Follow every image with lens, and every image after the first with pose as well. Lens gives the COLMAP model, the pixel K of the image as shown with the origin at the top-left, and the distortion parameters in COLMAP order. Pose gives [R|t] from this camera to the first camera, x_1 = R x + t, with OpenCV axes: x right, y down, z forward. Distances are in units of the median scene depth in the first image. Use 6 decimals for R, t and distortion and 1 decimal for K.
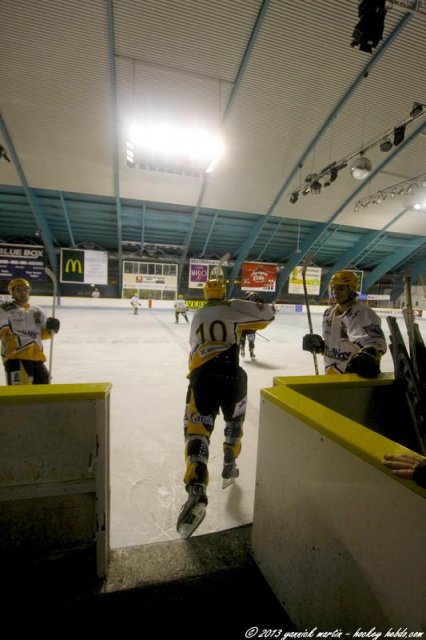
lens RADIAL K [[300.8, 0, 214.4], [0, 300.8, 316.0], [0, 0, 1]] dist [-0.018249, 0.000123]
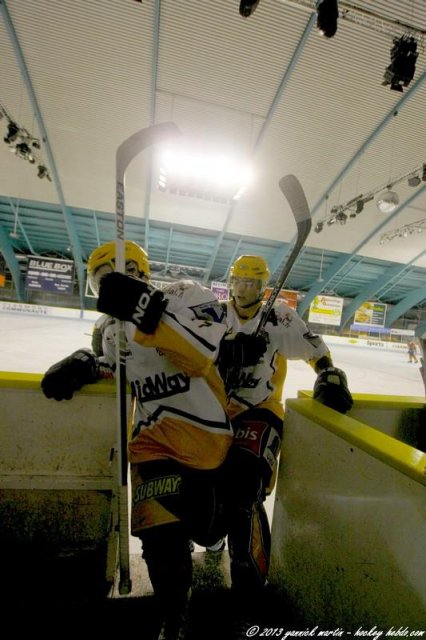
lens RADIAL K [[300.8, 0, 214.4], [0, 300.8, 316.0], [0, 0, 1]] dist [-0.018249, 0.000123]
pose [[0.995914, 0.066062, -0.061579, -0.002002], [-0.070726, 0.994526, -0.076917, 0.003634], [0.056160, 0.080958, 0.995134, -0.000665]]
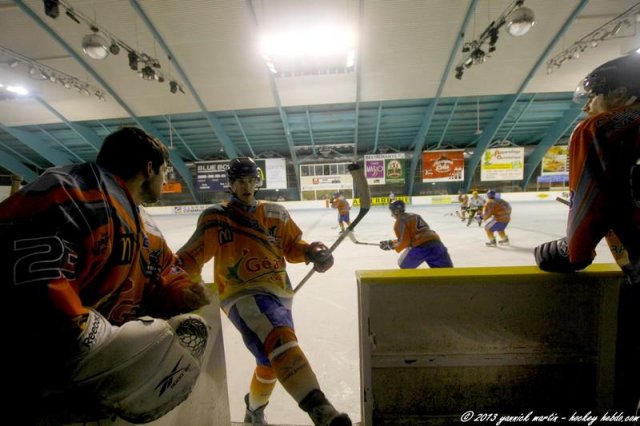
lens RADIAL K [[300.8, 0, 320.0], [0, 300.8, 213.0], [0, 0, 1]] dist [-0.018249, 0.000123]
pose [[0.941746, -0.057473, -0.331378, 0.119422], [0.056129, 0.998330, -0.013631, 0.003504], [0.331608, -0.005763, 0.943400, 0.029603]]
